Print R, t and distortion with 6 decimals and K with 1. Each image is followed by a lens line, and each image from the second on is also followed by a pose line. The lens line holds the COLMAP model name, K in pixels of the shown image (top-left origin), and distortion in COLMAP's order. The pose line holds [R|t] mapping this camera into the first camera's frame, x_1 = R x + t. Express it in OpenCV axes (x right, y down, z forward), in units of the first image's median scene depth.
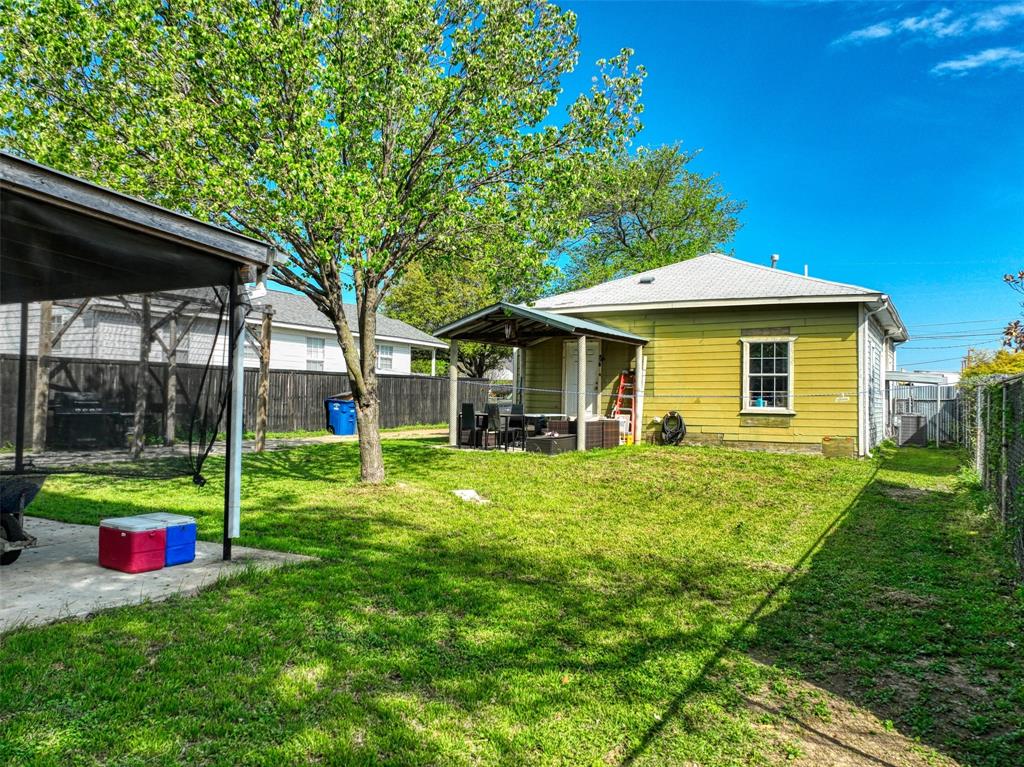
lens RADIAL K [[738.2, 0, 512.0], [0, 738.2, 383.5], [0, 0, 1]] dist [-0.000804, 0.000129]
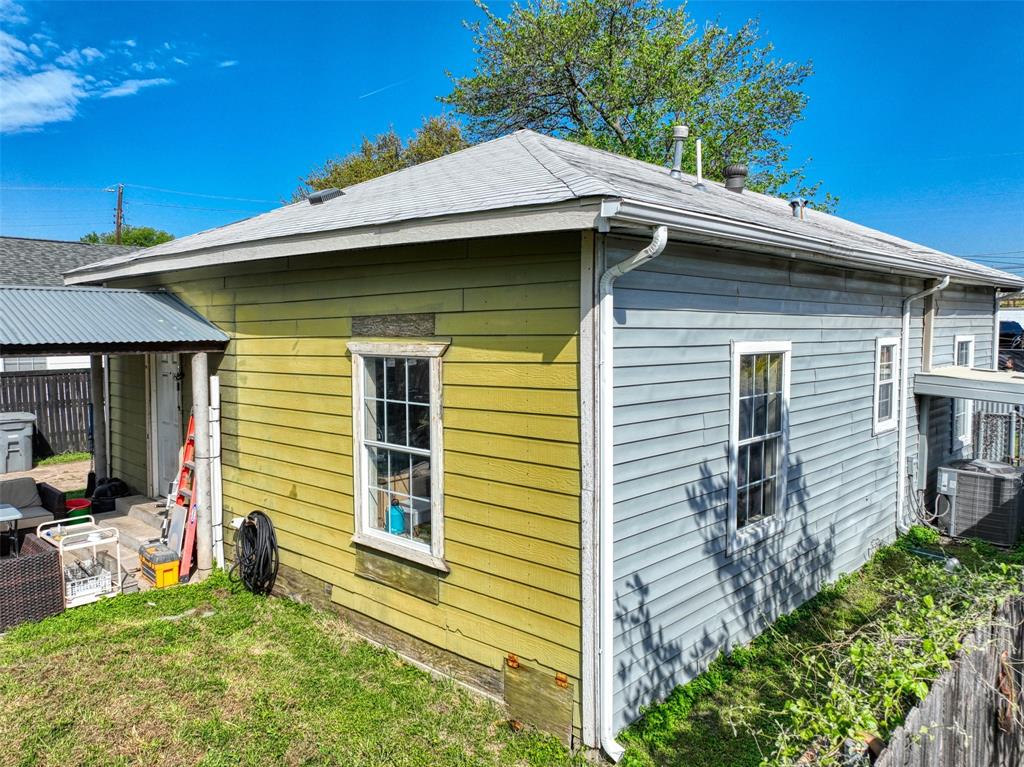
lens RADIAL K [[738.2, 0, 512.0], [0, 738.2, 383.5], [0, 0, 1]] dist [-0.000804, 0.000129]
pose [[0.973464, 0.001025, -0.228837, 0.460625], [0.020482, 0.995586, 0.091588, -0.070713], [0.227921, -0.093844, 0.969147, 0.641641]]
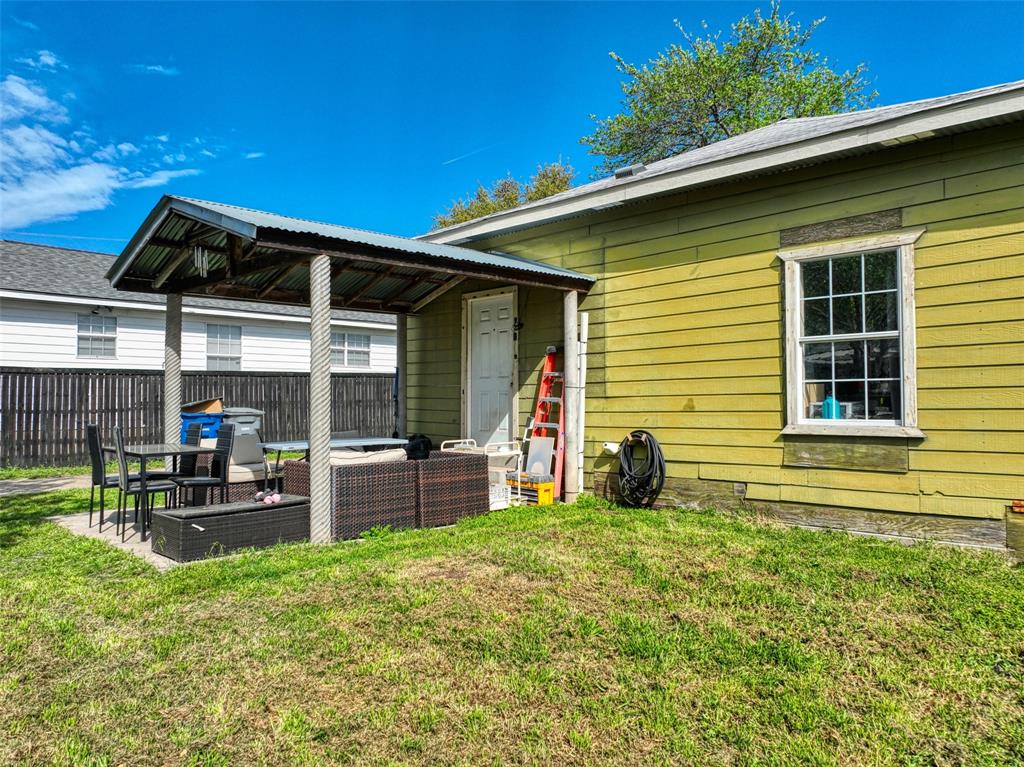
lens RADIAL K [[729.0, 0, 512.0], [0, 729.0, 383.5], [0, 0, 1]] dist [-0.005825, 0.003958]
pose [[0.967983, -0.027880, -0.249464, 0.257889], [0.027179, 0.999611, -0.006255, 0.009997], [0.249541, -0.000726, 0.968364, 0.554264]]
